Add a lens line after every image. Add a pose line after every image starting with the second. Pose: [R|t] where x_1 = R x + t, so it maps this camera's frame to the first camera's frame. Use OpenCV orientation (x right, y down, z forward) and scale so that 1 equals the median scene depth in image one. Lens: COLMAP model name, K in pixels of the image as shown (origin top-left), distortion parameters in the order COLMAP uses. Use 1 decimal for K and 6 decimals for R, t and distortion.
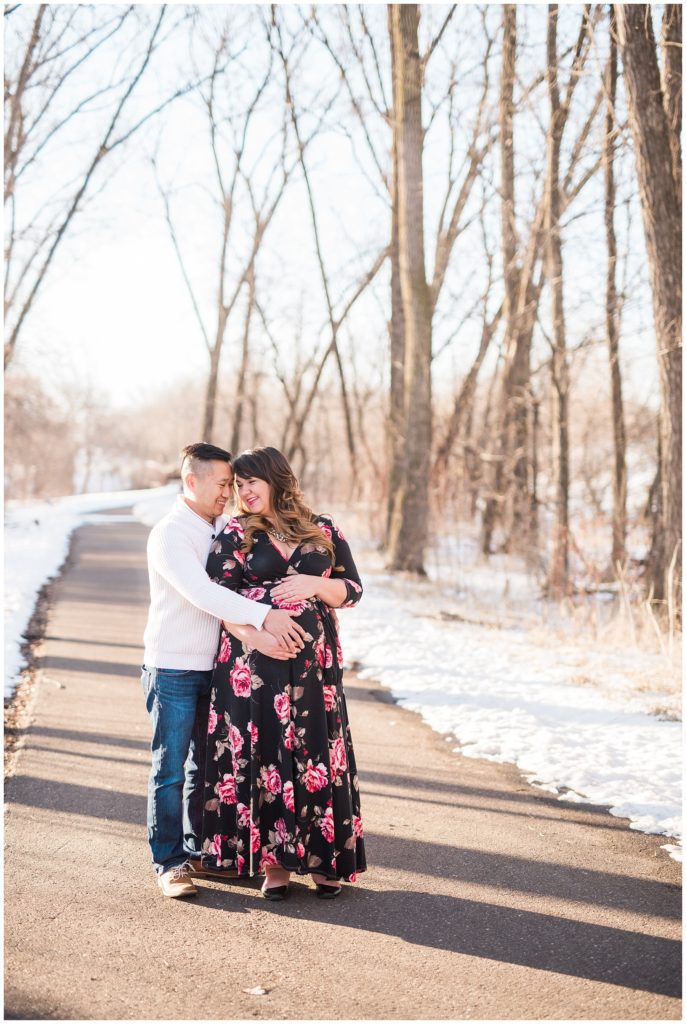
lens RADIAL K [[1467.8, 0, 343.0], [0, 1467.8, 512.0], [0, 0, 1]] dist [-0.031574, 0.004485]
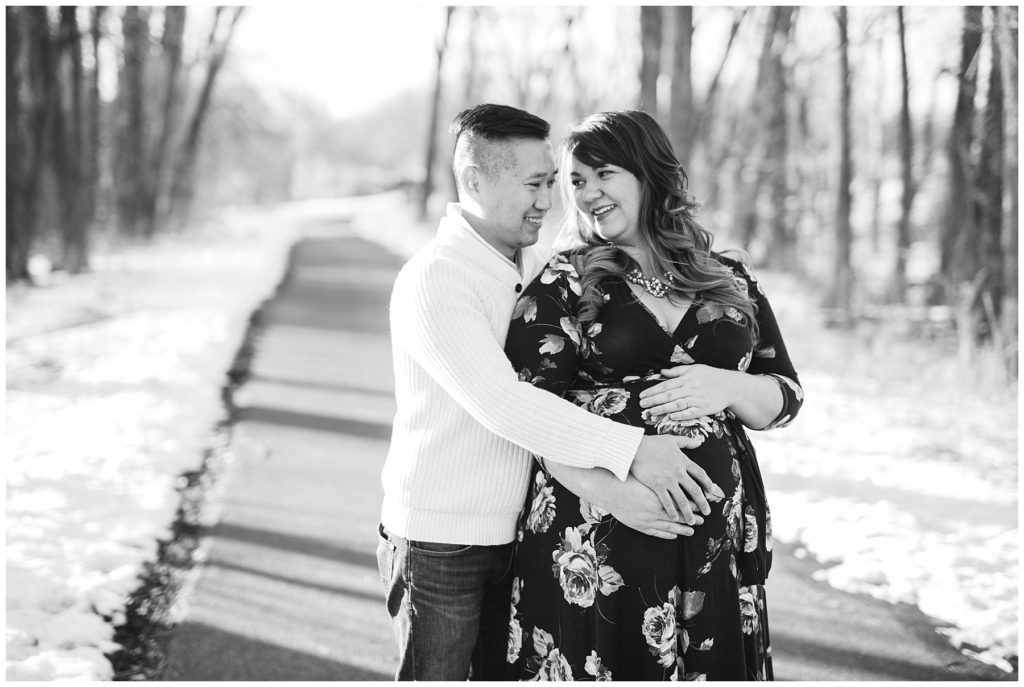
lens RADIAL K [[1514.3, 0, 512.0], [0, 1514.3, 343.5], [0, 0, 1]] dist [0.017484, 0.005783]
pose [[0.999213, 0.008995, -0.038631, -0.070398], [-0.005975, 0.996968, 0.077580, -0.004374], [0.039212, -0.077288, 0.996237, 0.474735]]
